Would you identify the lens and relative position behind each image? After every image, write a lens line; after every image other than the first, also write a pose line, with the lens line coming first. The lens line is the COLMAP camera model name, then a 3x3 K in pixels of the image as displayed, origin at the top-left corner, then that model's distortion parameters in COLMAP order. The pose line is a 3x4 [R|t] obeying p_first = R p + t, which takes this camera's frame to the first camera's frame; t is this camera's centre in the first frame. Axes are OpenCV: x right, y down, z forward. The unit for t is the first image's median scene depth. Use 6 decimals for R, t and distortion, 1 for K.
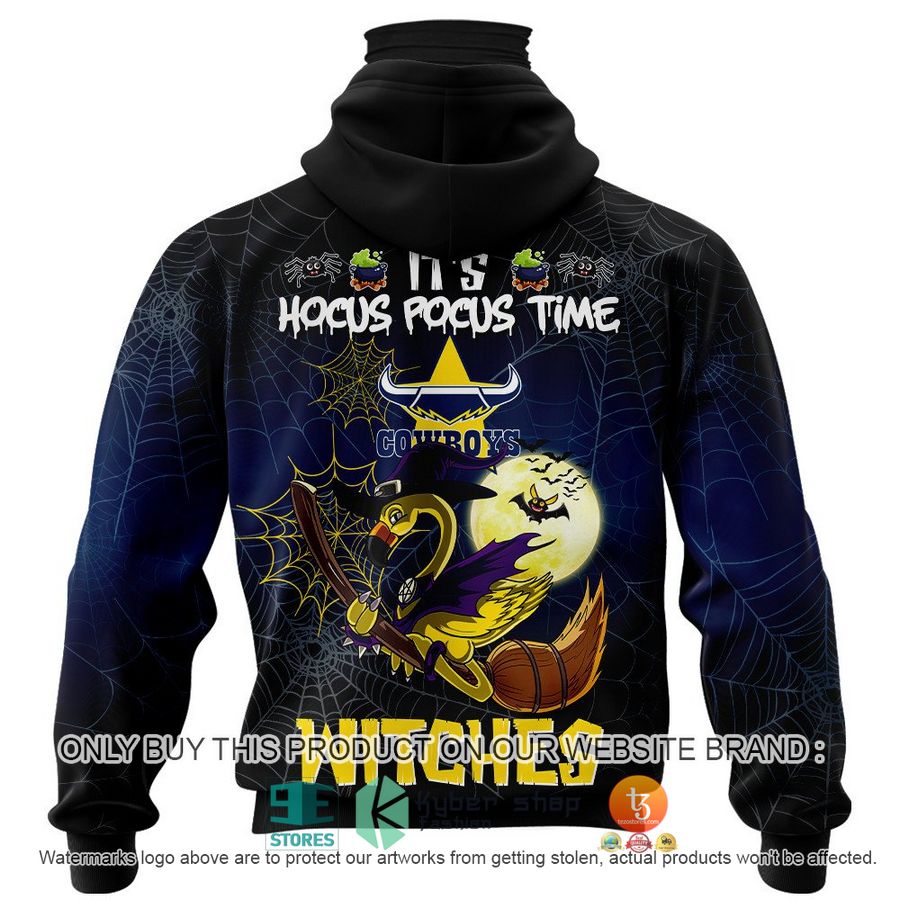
lens RADIAL K [[370.5, 0, 450.4], [0, 370.5, 450.5], [0, 0, 1]] dist [-0.001416, 0.001002]
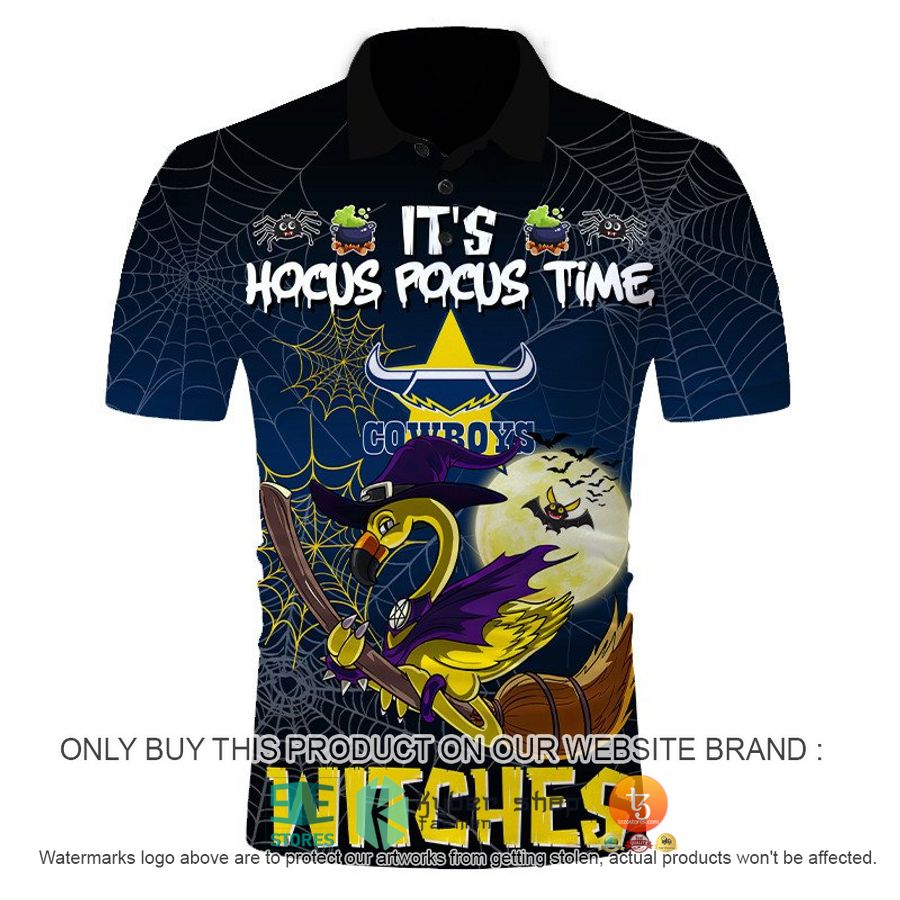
lens RADIAL K [[370.5, 0, 450.3], [0, 370.5, 451.0], [0, 0, 1]] dist [-0.001416, 0.001002]
pose [[1.000000, -0.000016, -0.000124, -0.002191], [0.000016, 0.999999, 0.001219, 0.009220], [0.000124, -0.001219, 0.999999, 0.163640]]
